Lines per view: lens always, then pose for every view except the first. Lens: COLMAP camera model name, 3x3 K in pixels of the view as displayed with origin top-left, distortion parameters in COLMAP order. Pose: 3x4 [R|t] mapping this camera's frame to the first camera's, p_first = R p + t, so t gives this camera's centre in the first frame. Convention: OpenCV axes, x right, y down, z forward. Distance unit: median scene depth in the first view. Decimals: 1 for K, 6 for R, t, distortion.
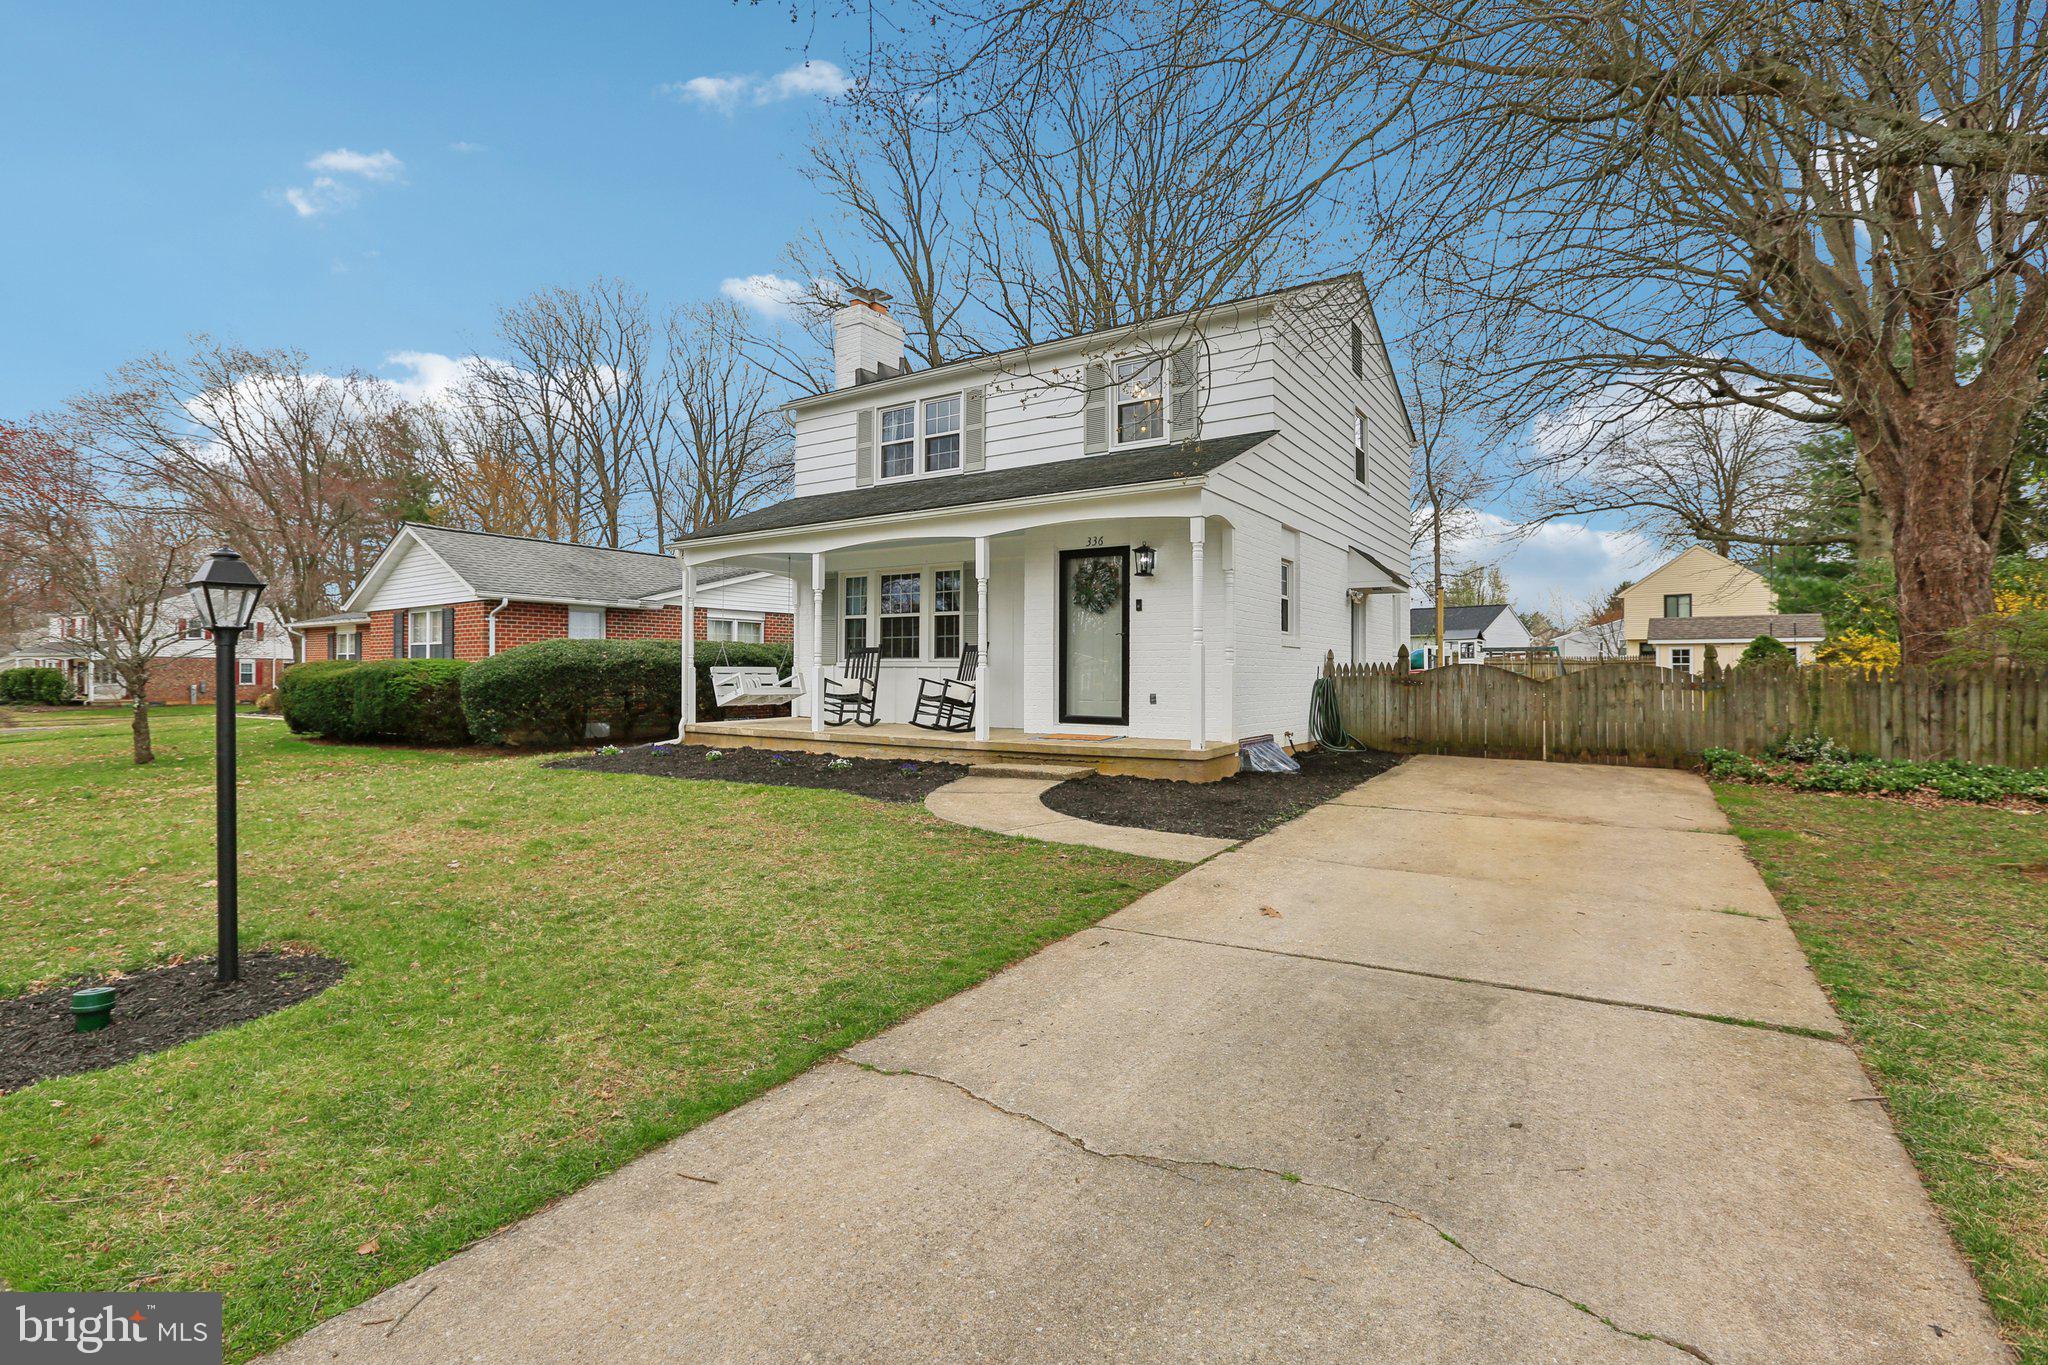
lens RADIAL K [[952.3, 0, 1022.9], [0, 952.3, 667.7], [0, 0, 1]] dist [-0.045334, 0.012511]
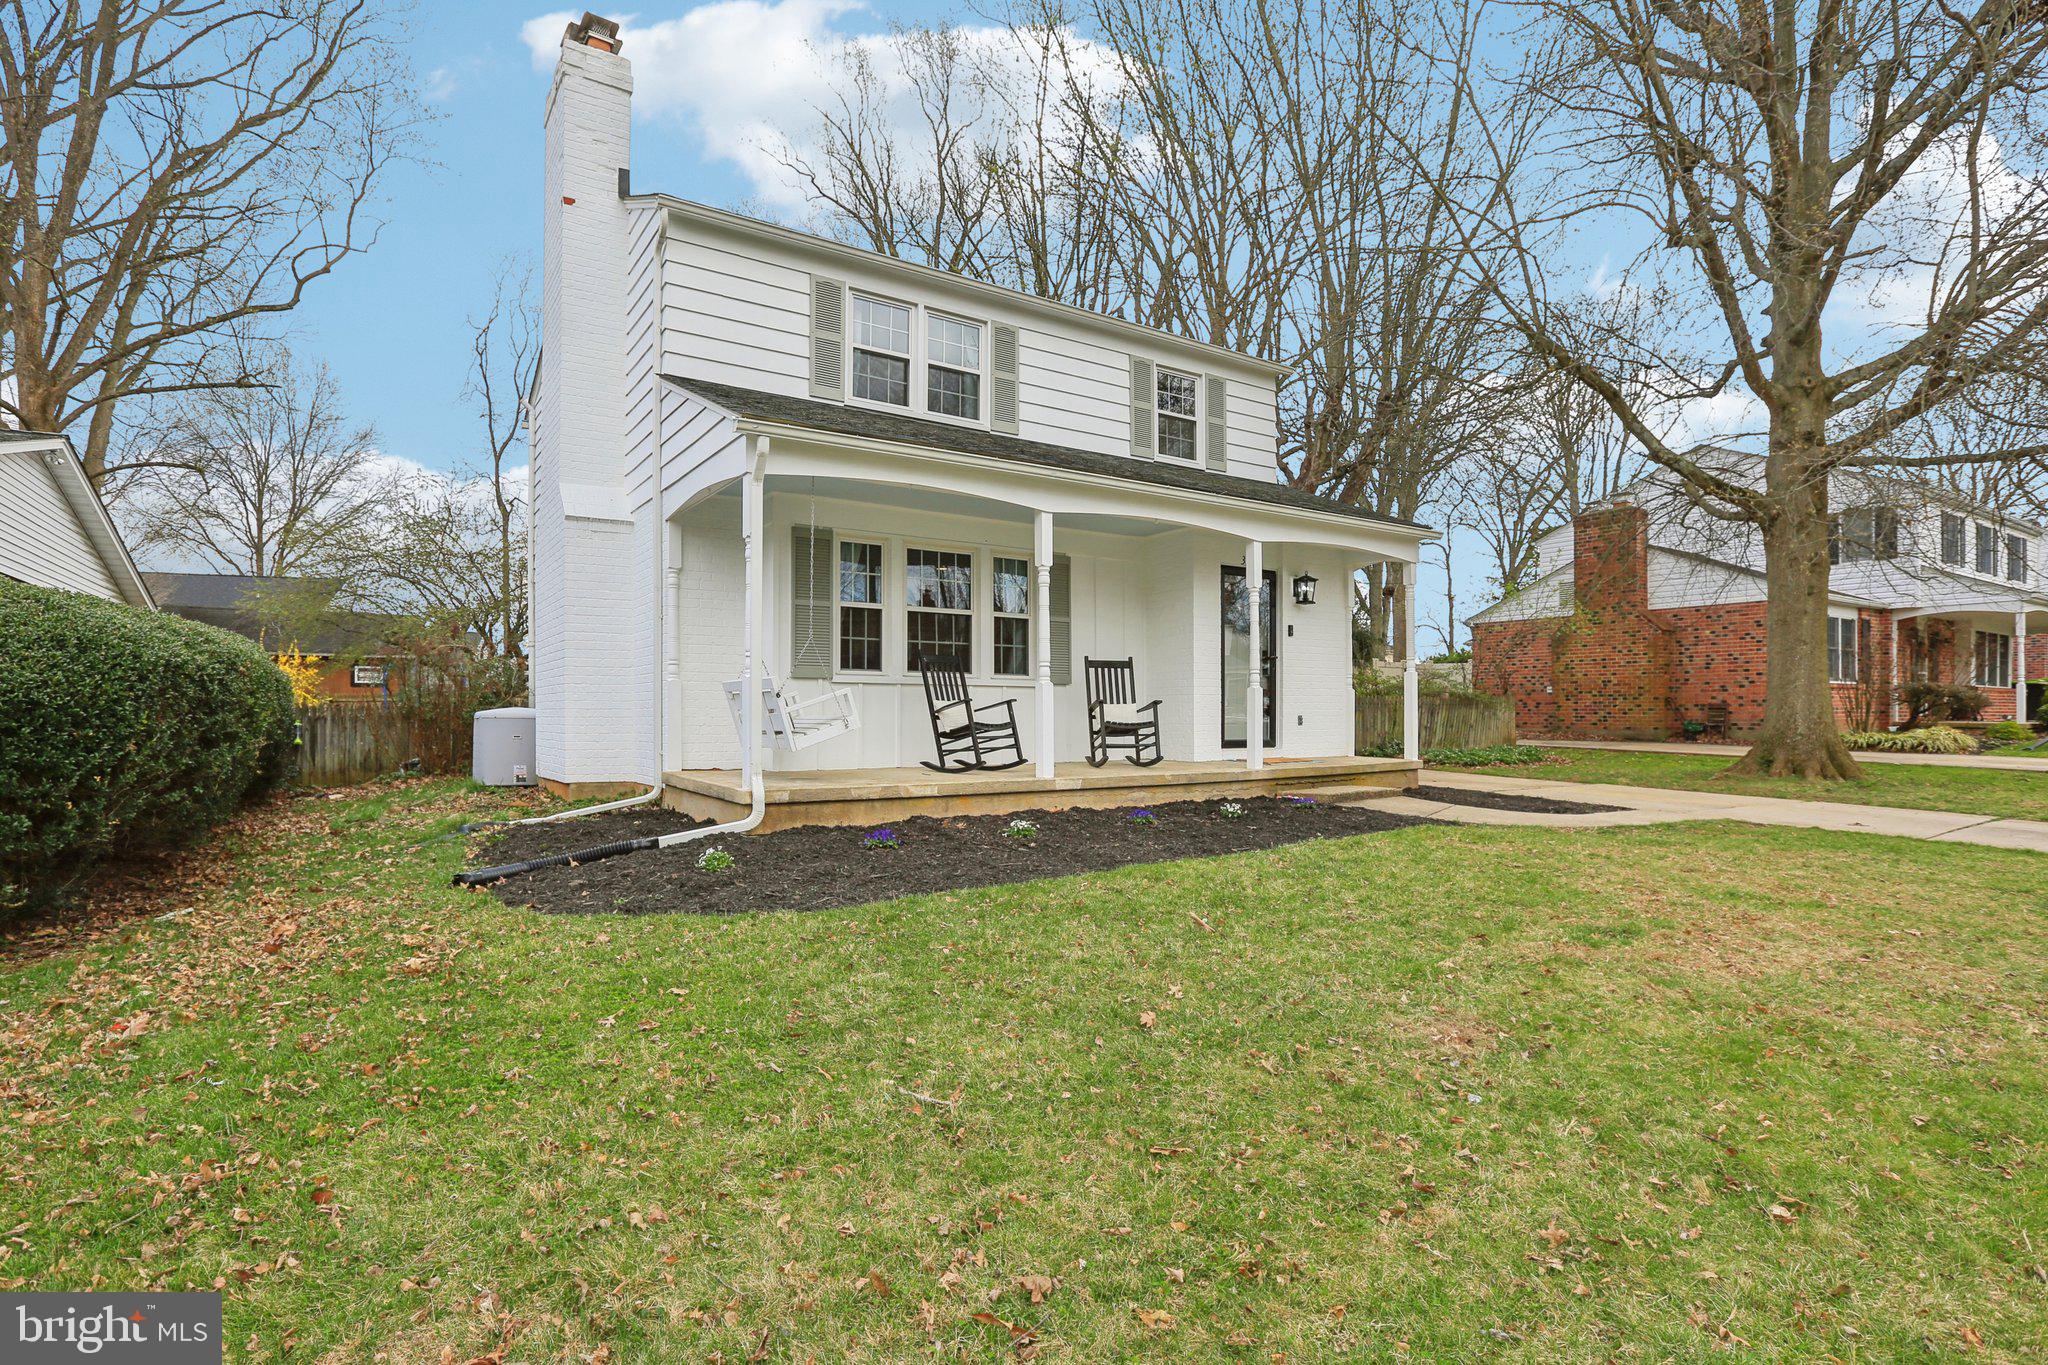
lens RADIAL K [[979.4, 0, 1009.3], [0, 979.4, 698.4], [0, 0, 1]] dist [-0.000731, 0.000243]
pose [[0.410869, 0.008235, 0.911657, -0.858114], [-0.008759, 0.999949, -0.005085, 0.014263], [-0.911652, -0.005896, 0.410920, 0.739482]]
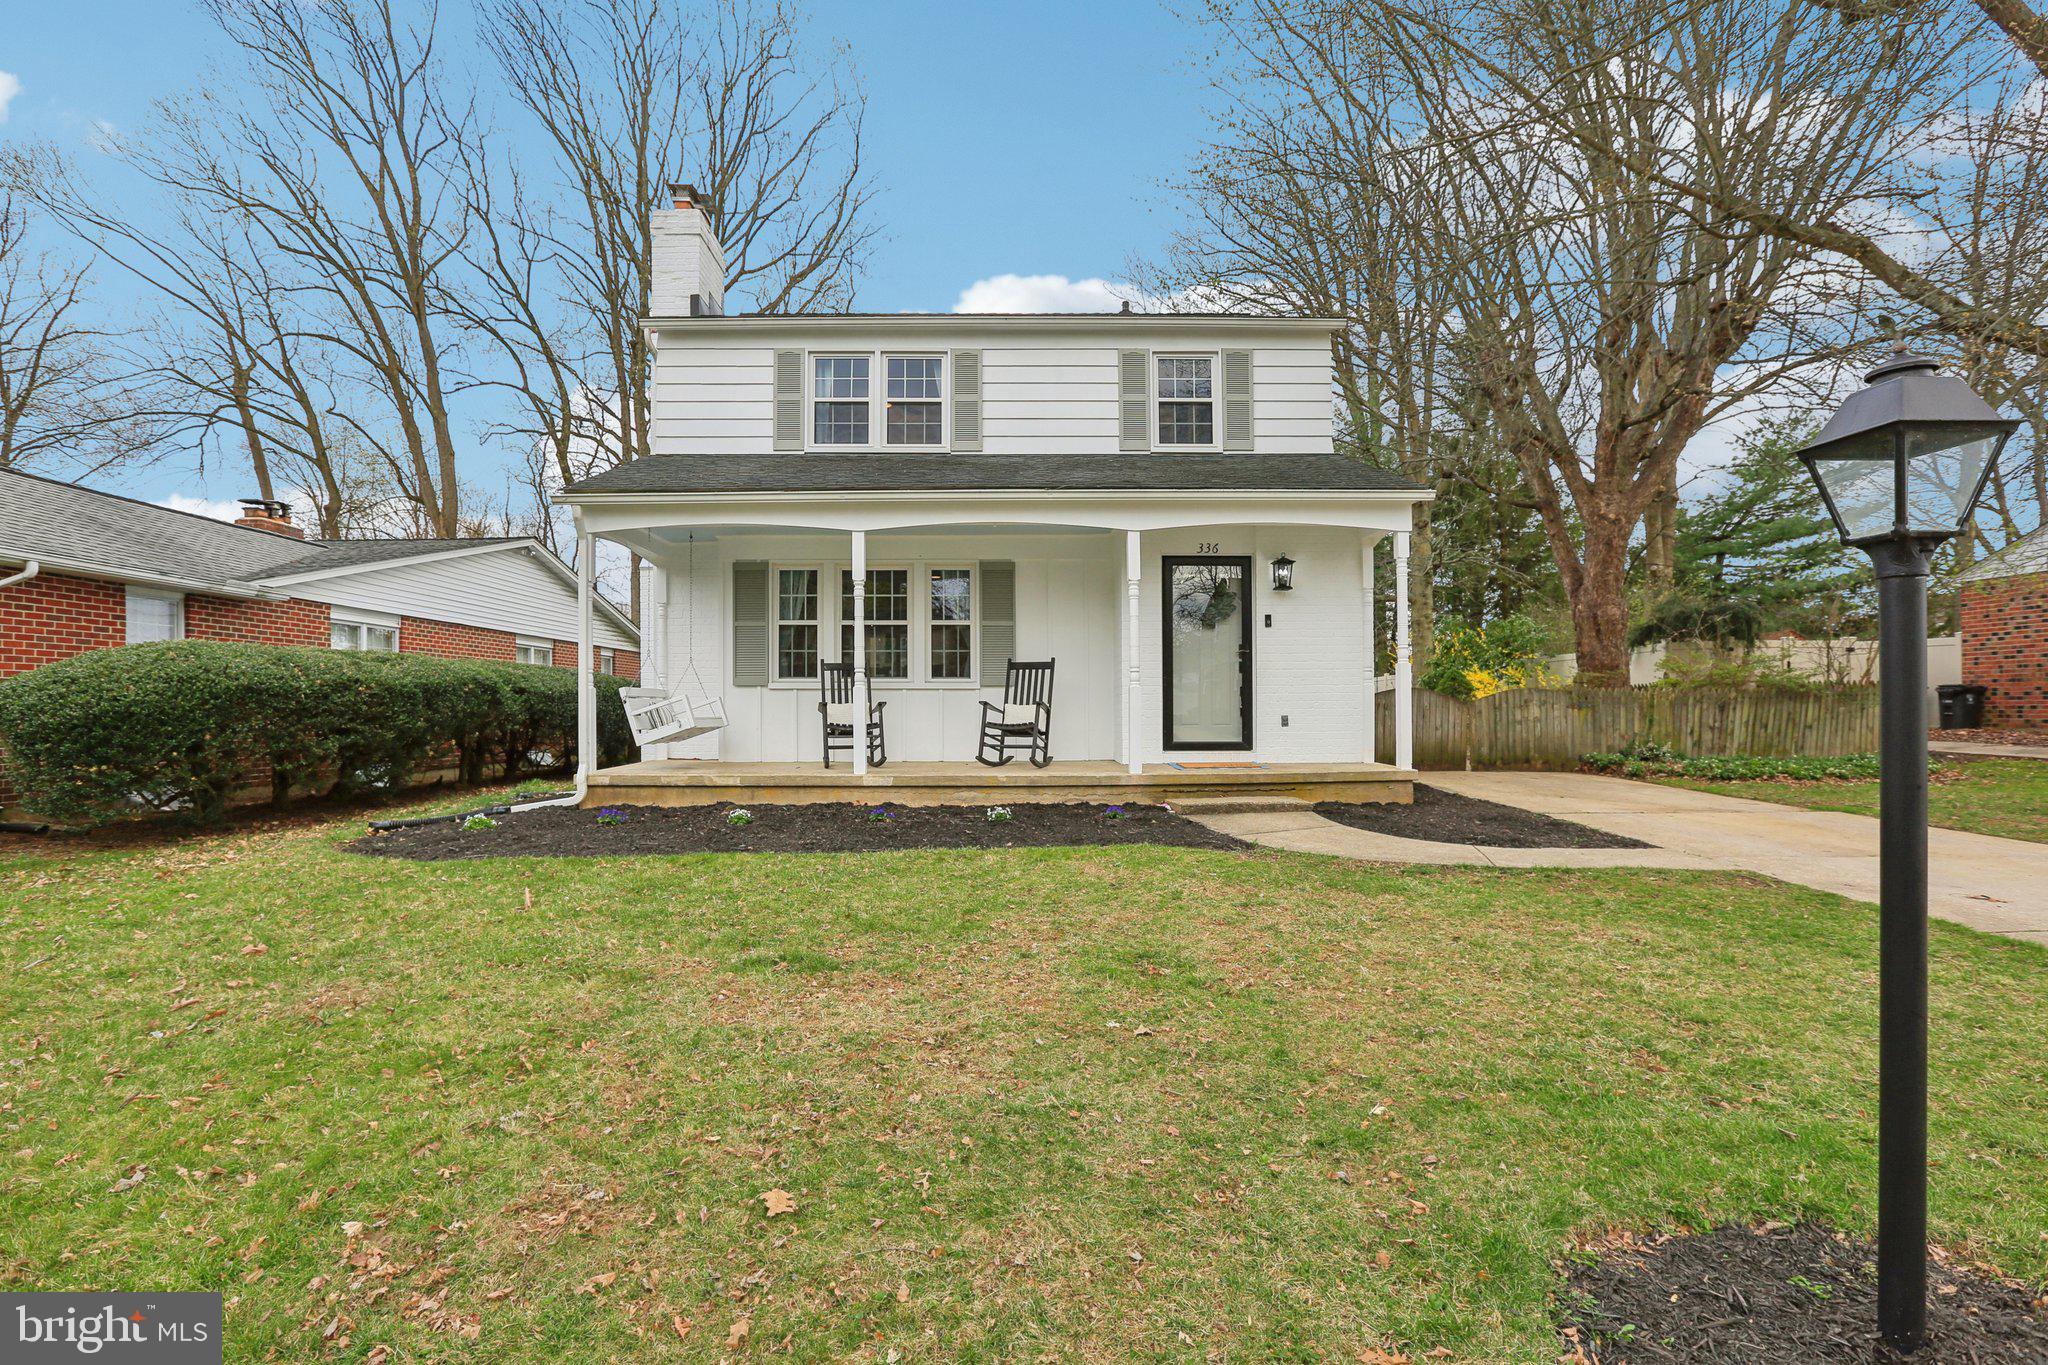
lens RADIAL K [[952.3, 0, 1017.2], [0, 952.3, 699.8], [0, 0, 1]] dist [-0.045334, 0.012511]
pose [[0.825649, -0.002170, 0.564180, -0.531541], [0.001902, 0.999998, 0.001063, 0.008742], [-0.564181, 0.000195, 0.825651, 0.327506]]
